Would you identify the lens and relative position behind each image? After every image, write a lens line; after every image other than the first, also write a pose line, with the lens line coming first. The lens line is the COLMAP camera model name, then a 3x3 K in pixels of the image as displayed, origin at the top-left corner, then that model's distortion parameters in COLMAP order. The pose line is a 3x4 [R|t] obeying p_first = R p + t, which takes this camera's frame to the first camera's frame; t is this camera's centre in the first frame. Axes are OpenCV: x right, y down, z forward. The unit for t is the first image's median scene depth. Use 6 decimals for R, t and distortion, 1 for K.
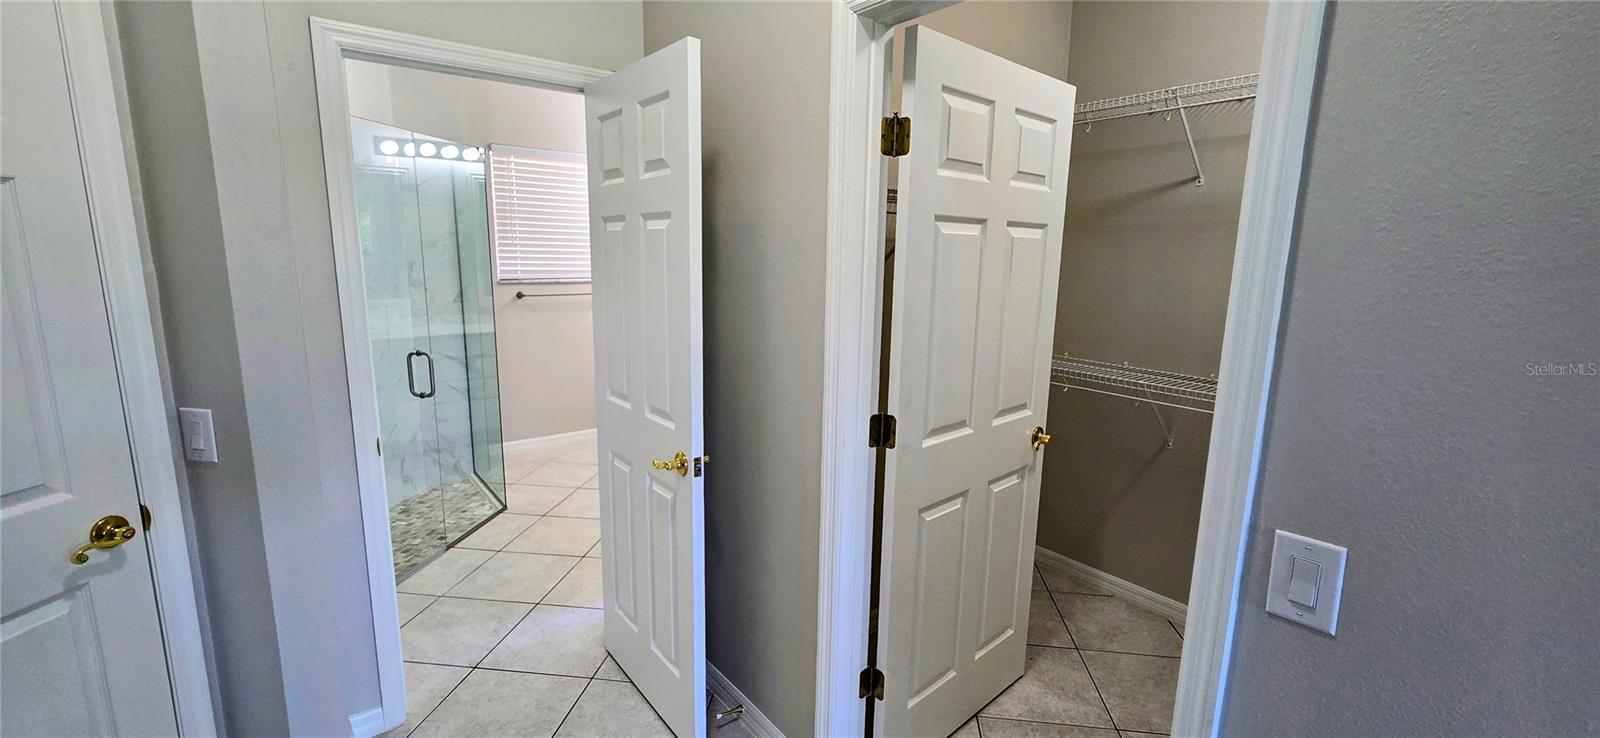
lens RADIAL K [[659.5, 0, 800.4], [0, 659.5, 365.3], [0, 0, 1]] dist [0.001423, -0.000105]
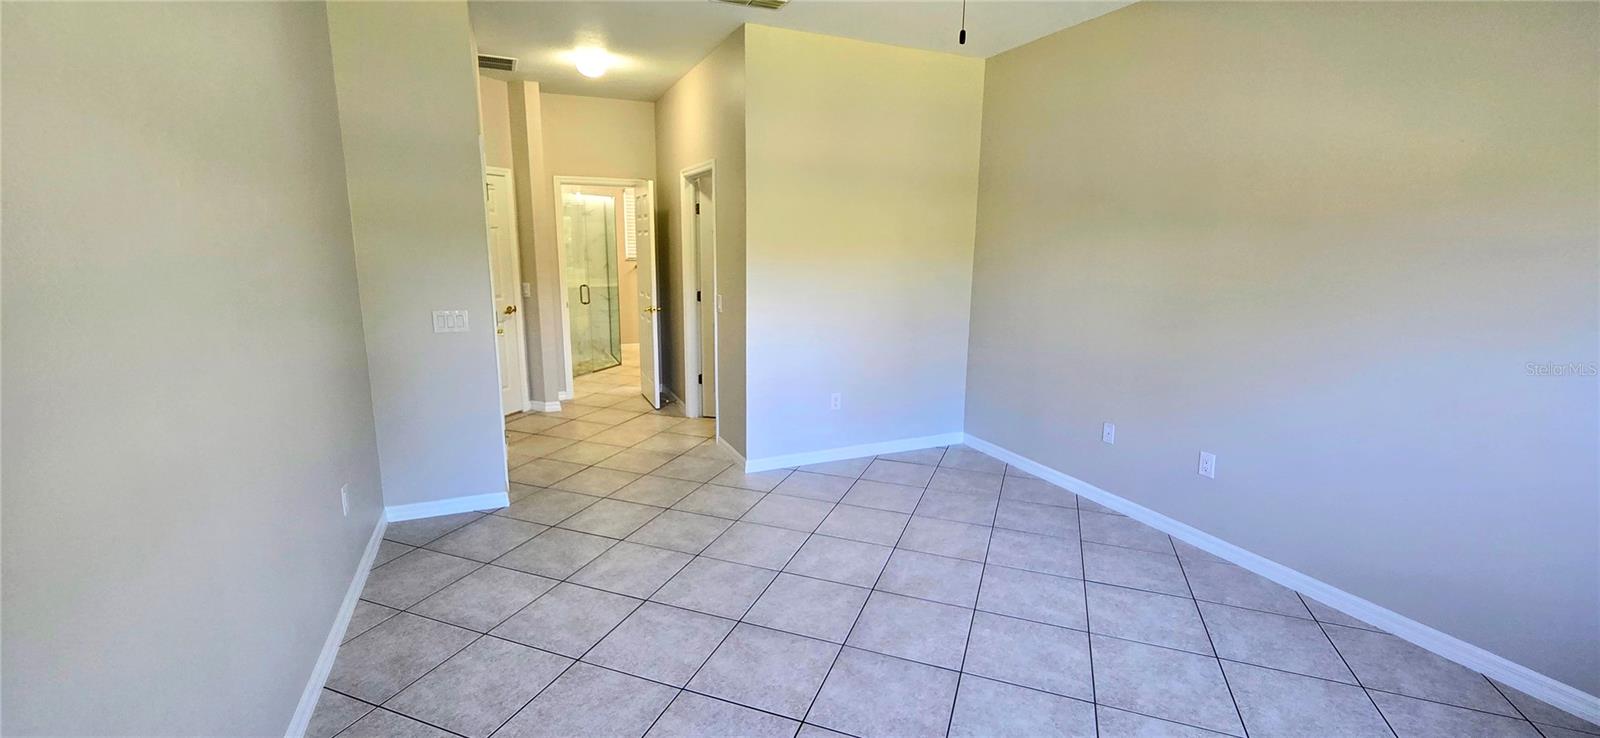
lens RADIAL K [[659.5, 0, 800.4], [0, 659.5, 365.3], [0, 0, 1]] dist [0.001423, -0.000105]
pose [[0.970413, 0.033854, -0.239068, 0.667142], [-0.031172, 0.999402, 0.014995, 0.180065], [0.239432, -0.007099, 0.970887, -0.993404]]
